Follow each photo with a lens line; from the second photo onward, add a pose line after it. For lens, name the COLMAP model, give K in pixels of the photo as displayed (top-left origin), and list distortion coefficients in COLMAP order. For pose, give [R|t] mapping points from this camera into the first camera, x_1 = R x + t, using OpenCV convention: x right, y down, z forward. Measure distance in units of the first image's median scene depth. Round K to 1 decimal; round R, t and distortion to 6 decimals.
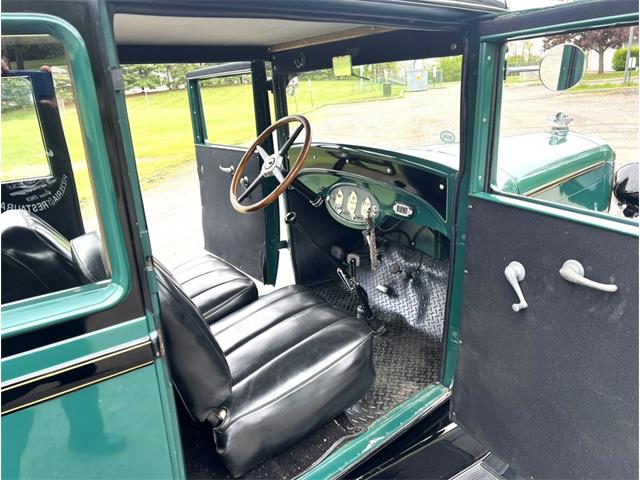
lens RADIAL K [[471.8, 0, 321.4], [0, 471.8, 238.1], [0, 0, 1]] dist [0.057724, -0.078241]
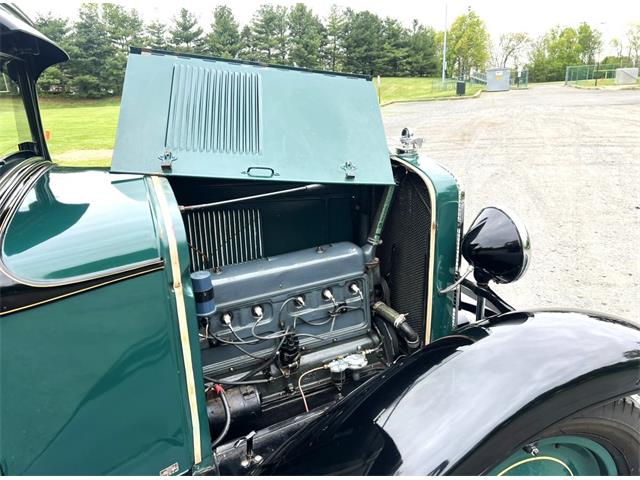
lens RADIAL K [[472.9, 0, 318.7], [0, 472.9, 237.7], [0, 0, 1]] dist [0.047509, -0.057595]
pose [[0.985357, 0.080022, -0.150558, 0.560218], [-0.078940, 0.996792, 0.013162, -0.109027], [0.151128, -0.001084, 0.988514, 0.296351]]
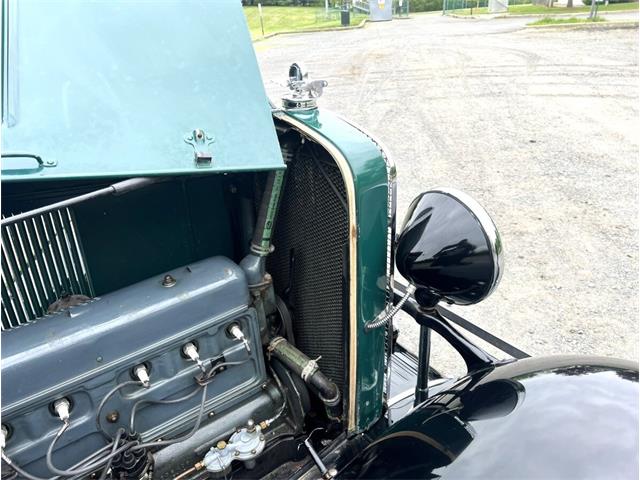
lens RADIAL K [[475.2, 0, 320.0], [0, 475.2, 239.7], [0, 0, 1]] dist [0.055584, -0.067811]
pose [[0.997695, -0.001899, 0.067836, 0.561779], [-0.007015, 0.991367, 0.130931, -0.181647], [-0.067499, -0.131105, 0.989068, 0.606570]]
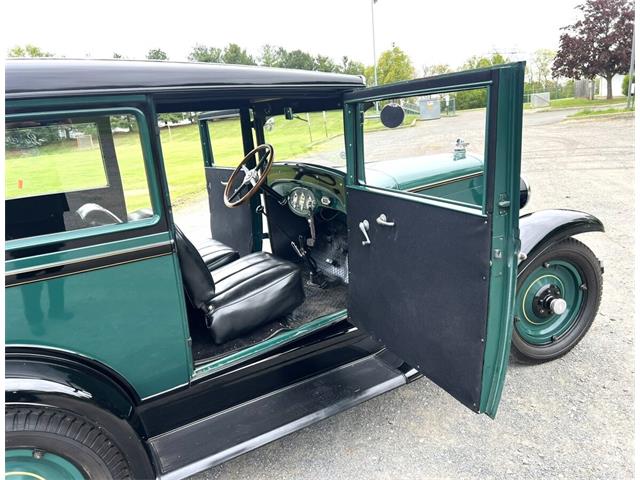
lens RADIAL K [[468.3, 0, 323.0], [0, 468.3, 247.9], [0, 0, 1]] dist [0.051779, -0.071431]
pose [[0.999262, -0.011197, -0.036752, 0.167566], [0.009813, 0.999244, -0.037625, 0.123097], [0.037146, 0.037236, 0.998616, -0.452653]]
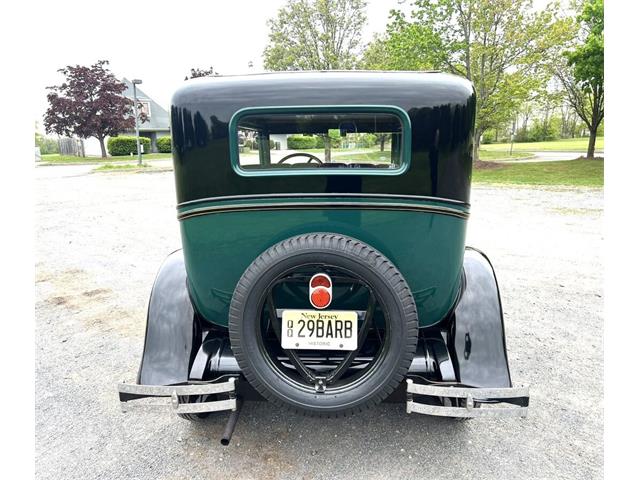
lens RADIAL K [[472.9, 0, 318.7], [0, 472.9, 237.7], [0, 0, 1]] dist [0.047509, -0.057595]
pose [[0.564236, -0.100381, 0.819489, -1.695325], [0.235297, 0.970969, -0.043071, 0.220320], [-0.791374, 0.217126, 0.571474, -0.221188]]
